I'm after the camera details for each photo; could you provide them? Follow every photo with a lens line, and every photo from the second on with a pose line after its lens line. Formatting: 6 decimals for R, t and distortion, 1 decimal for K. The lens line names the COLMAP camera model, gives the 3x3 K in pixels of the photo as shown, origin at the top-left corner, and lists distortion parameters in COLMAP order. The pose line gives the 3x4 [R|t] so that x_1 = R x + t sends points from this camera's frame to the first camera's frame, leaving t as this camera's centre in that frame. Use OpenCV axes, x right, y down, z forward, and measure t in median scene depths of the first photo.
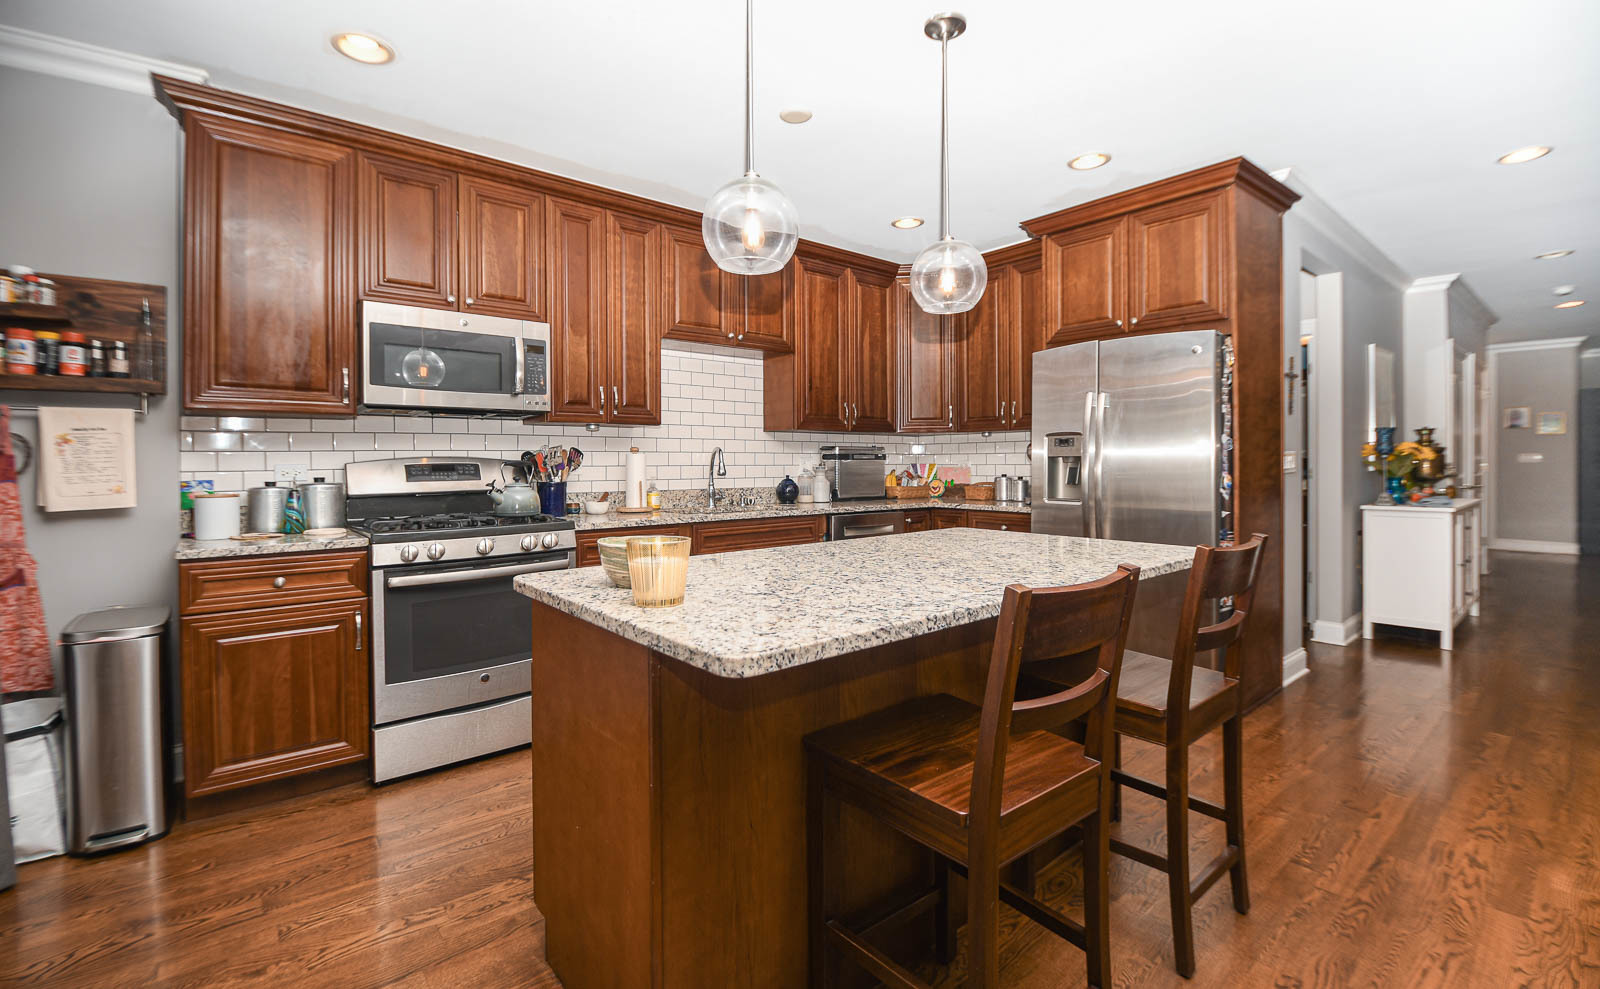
lens RADIAL K [[698.3, 0, 800.5], [0, 698.3, 467.9], [0, 0, 1]] dist [-0.001588, -0.000161]
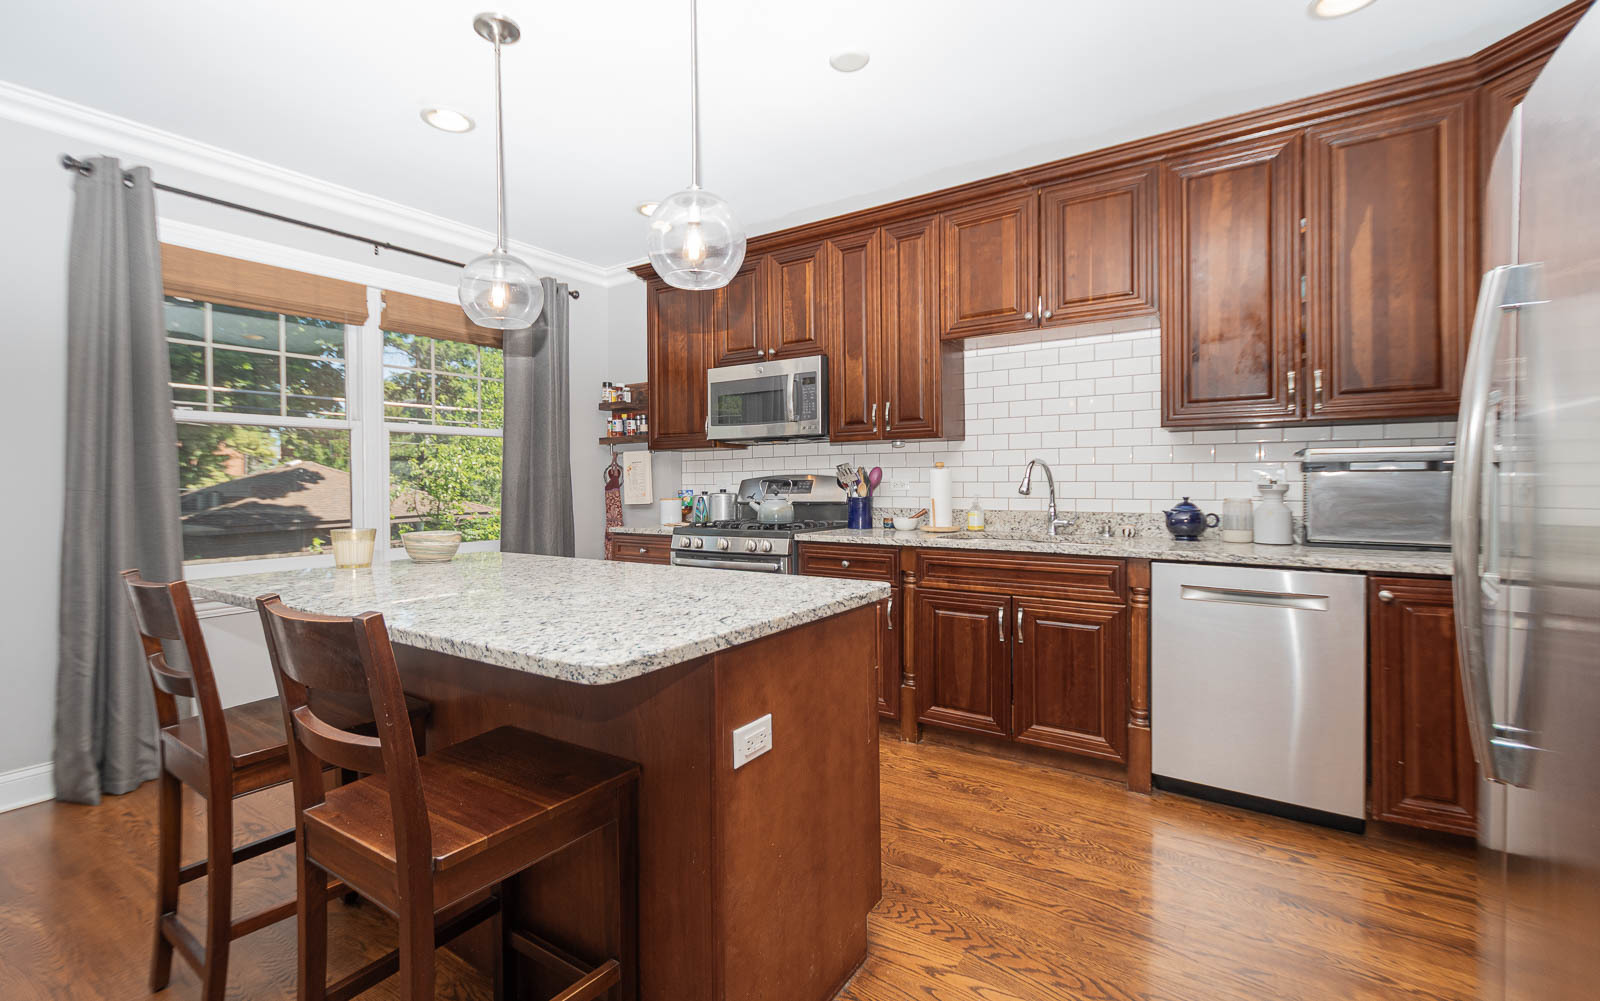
lens RADIAL K [[705.8, 0, 800.9], [0, 705.8, 480.0], [0, 0, 1]] dist [0.001314, 0.000065]
pose [[0.280273, 0.006993, -0.959895, 0.725499], [0.000916, 0.999971, 0.007553, -0.015048], [0.959920, -0.002996, 0.280258, 0.654244]]
